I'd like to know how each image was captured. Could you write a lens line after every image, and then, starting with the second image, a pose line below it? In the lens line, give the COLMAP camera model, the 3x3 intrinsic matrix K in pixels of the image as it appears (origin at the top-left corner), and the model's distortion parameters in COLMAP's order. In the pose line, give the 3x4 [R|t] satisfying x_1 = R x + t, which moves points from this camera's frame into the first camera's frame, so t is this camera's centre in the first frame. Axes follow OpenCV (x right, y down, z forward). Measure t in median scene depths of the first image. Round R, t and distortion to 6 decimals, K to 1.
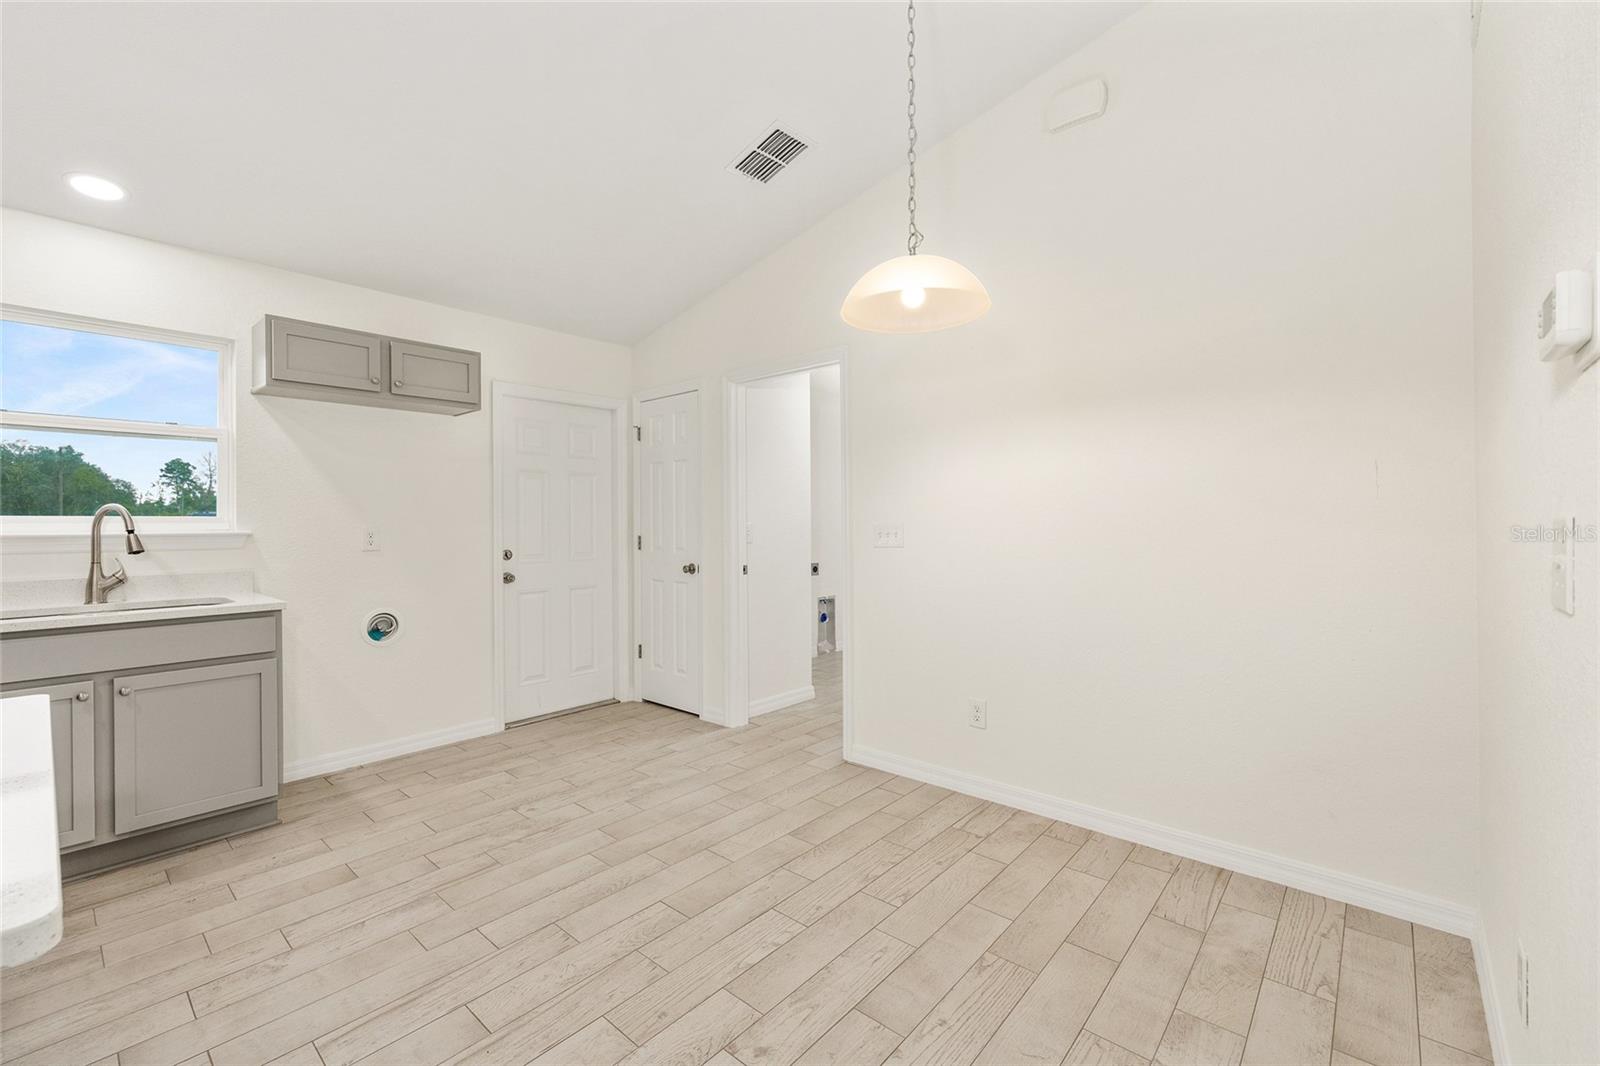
lens RADIAL K [[668.8, 0, 807.0], [0, 668.8, 524.6], [0, 0, 1]] dist [0.000418, 0.000225]
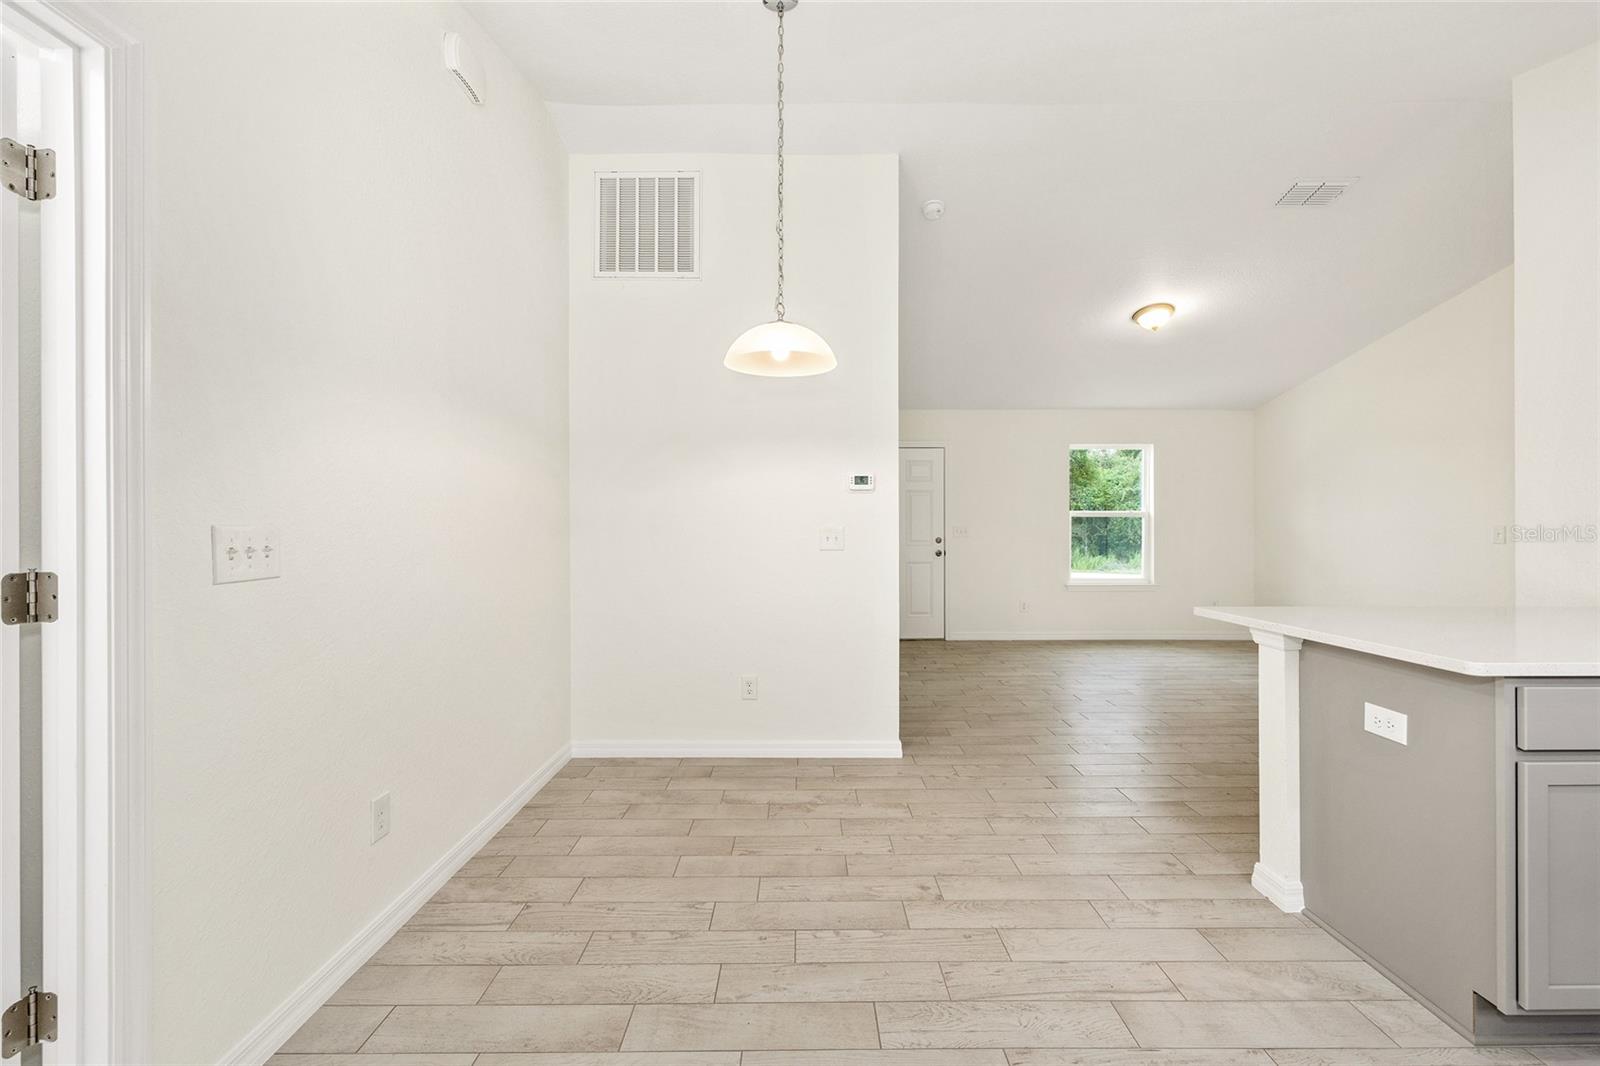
lens RADIAL K [[662.5, 0, 805.5], [0, 662.5, 526.0], [0, 0, 1]] dist [-0.000685, 0.000757]
pose [[-0.658080, 0.008998, 0.752895, -0.562699], [0.006543, 0.999959, -0.006232, 0.002671], [-0.752920, 0.000825, -0.658112, 1.215986]]
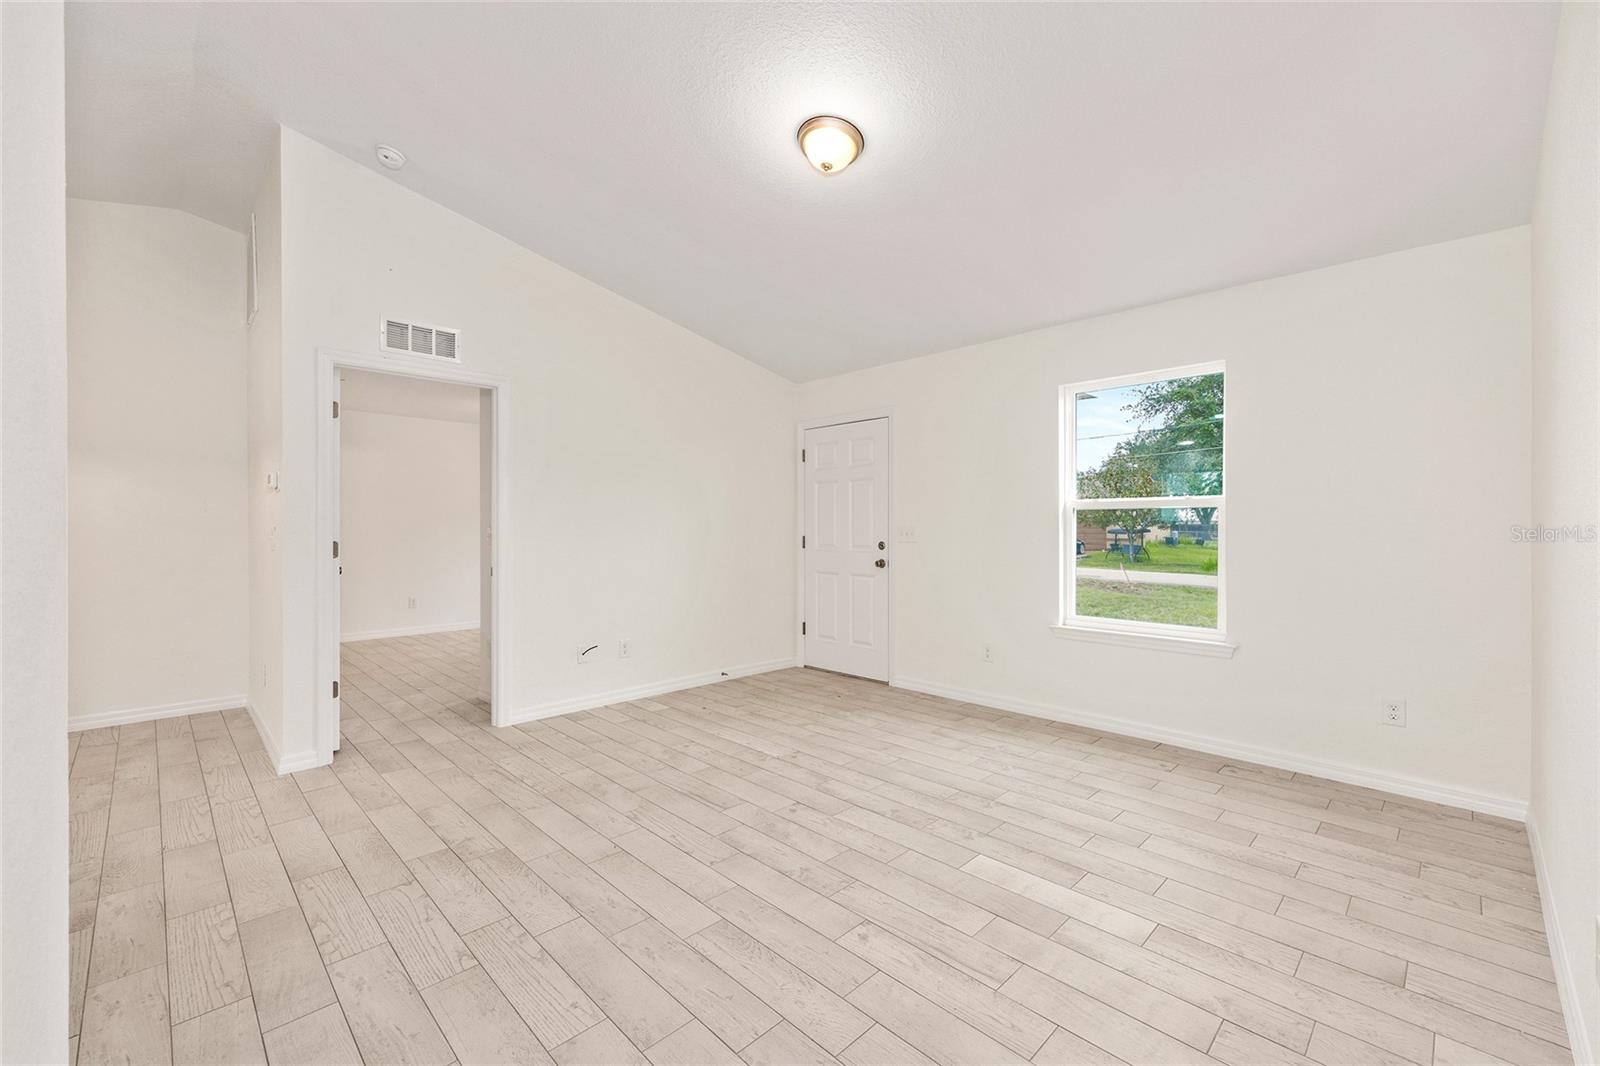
lens RADIAL K [[658.7, 0, 805.2], [0, 658.7, 529.6], [0, 0, 1]] dist [-0.000658, 0.000656]
pose [[0.074299, 0.003495, 0.997230, -0.829449], [0.000596, 0.999994, -0.003549, 0.006610], [-0.997236, 0.000858, 0.074296, -0.802207]]
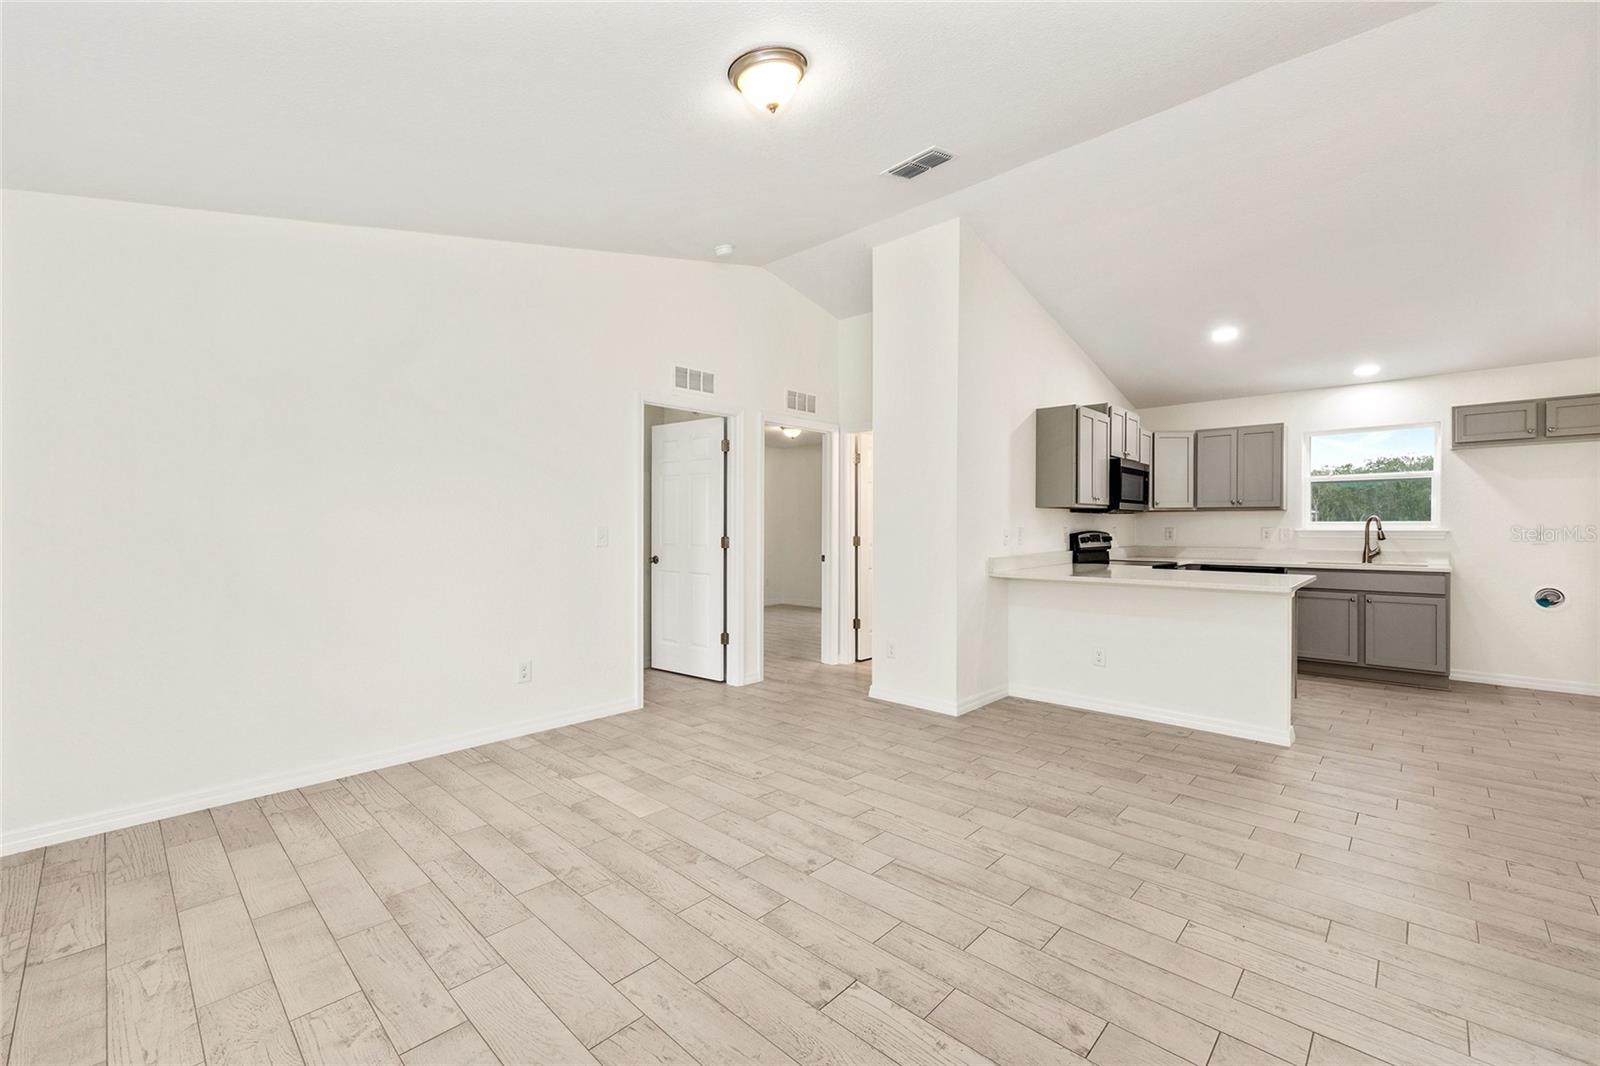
lens RADIAL K [[658.7, 0, 805.2], [0, 658.7, 529.6], [0, 0, 1]] dist [-0.000658, 0.000656]
pose [[-0.041551, 0.009531, -0.999091, 1.075334], [-0.000040, 0.999954, 0.009541, -0.007205], [0.999136, 0.000436, -0.041549, -0.678242]]
